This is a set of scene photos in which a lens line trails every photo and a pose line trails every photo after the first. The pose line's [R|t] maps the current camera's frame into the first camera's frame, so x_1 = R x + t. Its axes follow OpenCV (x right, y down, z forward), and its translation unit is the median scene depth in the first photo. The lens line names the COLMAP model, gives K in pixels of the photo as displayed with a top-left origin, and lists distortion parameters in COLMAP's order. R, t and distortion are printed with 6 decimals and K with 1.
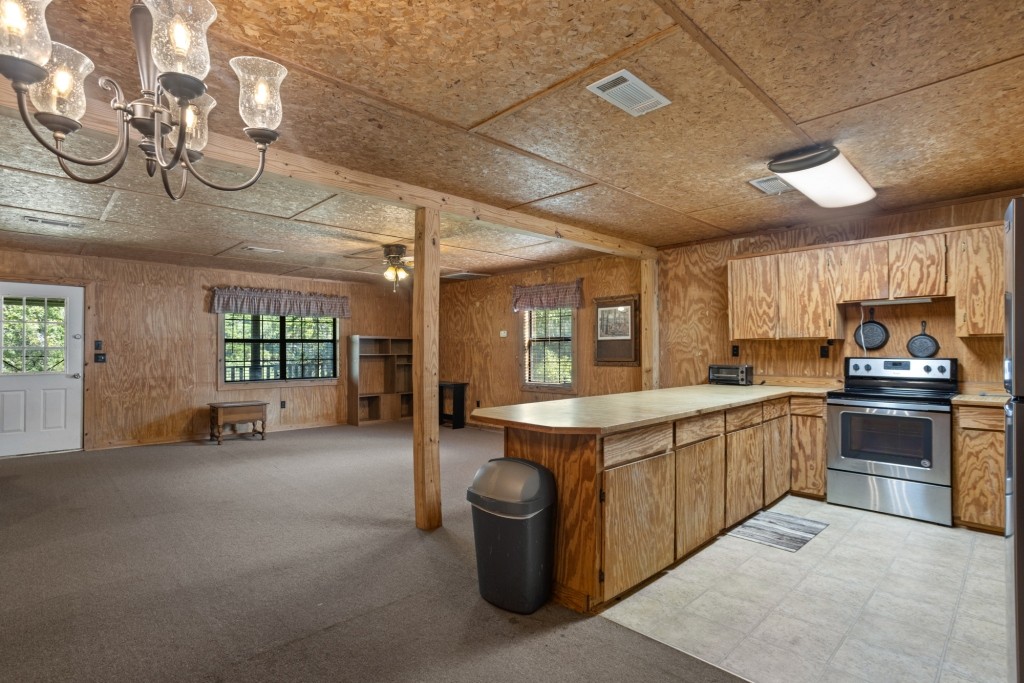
lens RADIAL K [[512.2, 0, 519.0], [0, 512.2, 346.1], [0, 0, 1]] dist [-0.041542, 0.021773]
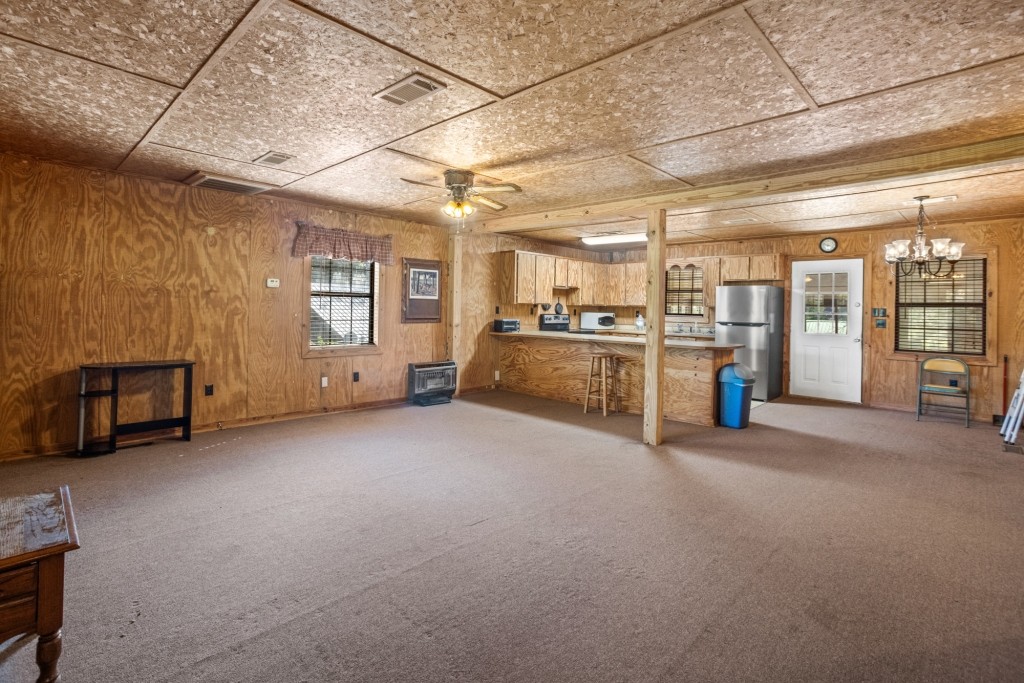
lens RADIAL K [[490.6, 0, 495.3], [0, 490.6, 302.4], [0, 0, 1]] dist [-0.026416, 0.004393]
pose [[-0.015241, 0.013017, 0.999799, -0.866452], [-0.026103, 0.999569, -0.013412, 0.005371], [-0.999543, -0.026302, -0.014895, 0.848372]]
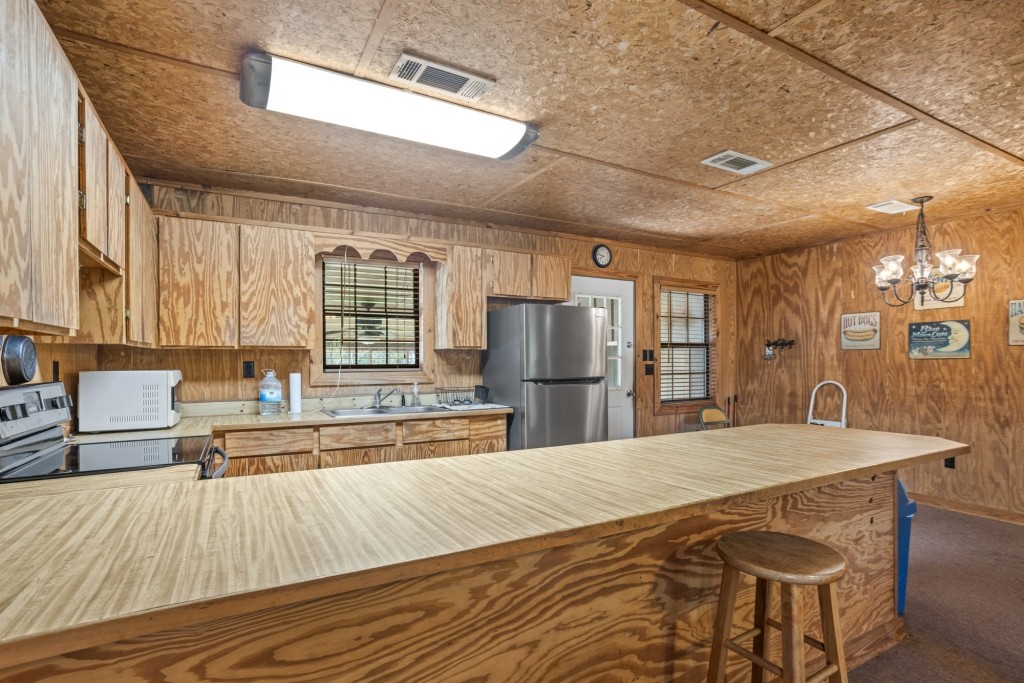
lens RADIAL K [[512.2, 0, 514.5], [0, 512.2, 360.9], [0, 0, 1]] dist [-0.041542, 0.021773]
pose [[-0.964587, 0.007580, 0.263656, 0.145009], [0.005632, 0.999951, -0.008145, 0.006309], [-0.263705, -0.006372, -0.964582, 0.864594]]
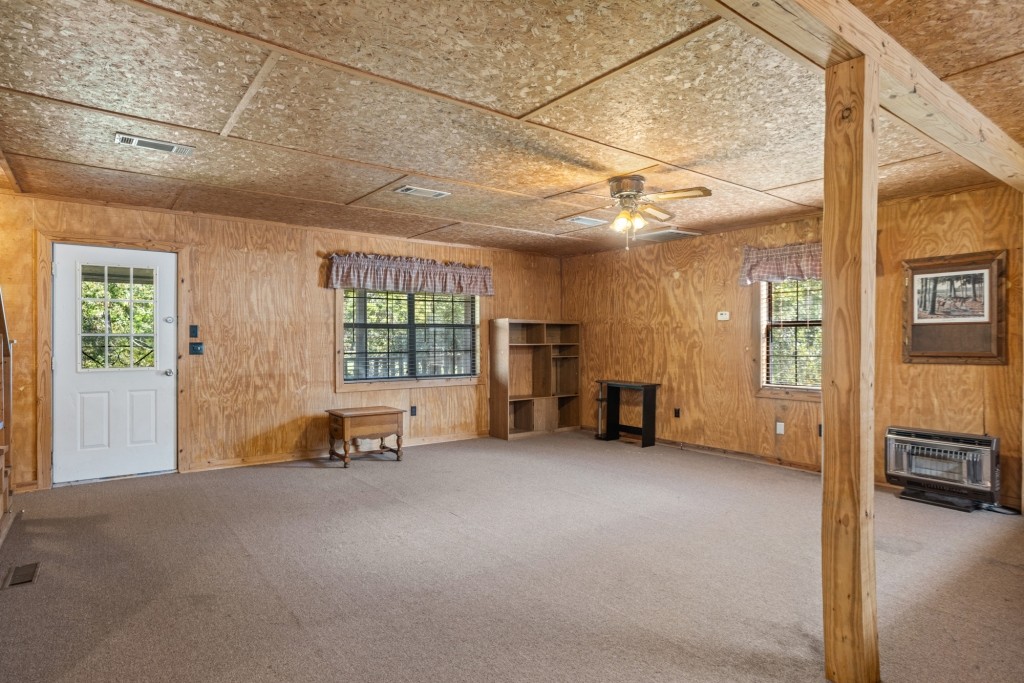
lens RADIAL K [[563.9, 0, 520.6], [0, 563.9, 342.6], [0, 0, 1]] dist [-0.035109, 0.007127]
pose [[0.993409, 0.002726, -0.114592, -0.266612], [-0.001103, 0.999898, 0.014224, 0.002754], [0.114620, -0.014004, 0.993311, 0.240605]]
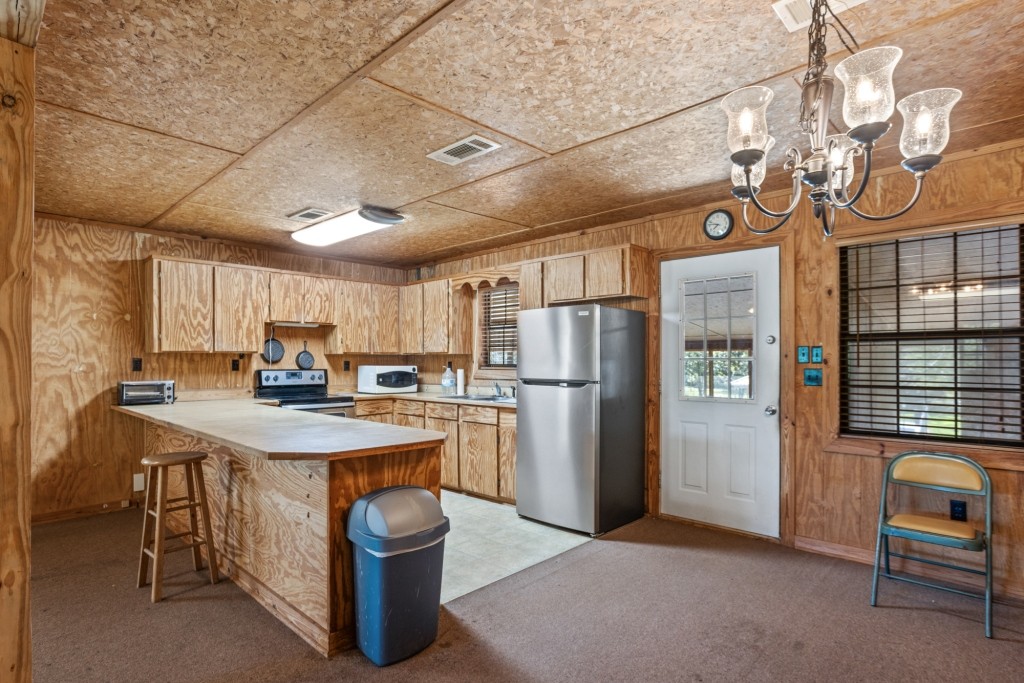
lens RADIAL K [[532.0, 0, 498.6], [0, 532.0, 358.3], [0, 0, 1]] dist [-0.031246, 0.006740]
pose [[-0.030423, 0.007821, 0.999507, -0.381987], [-0.006213, 0.999949, -0.008013, 0.001986], [-0.999518, -0.006453, -0.030373, 0.350917]]
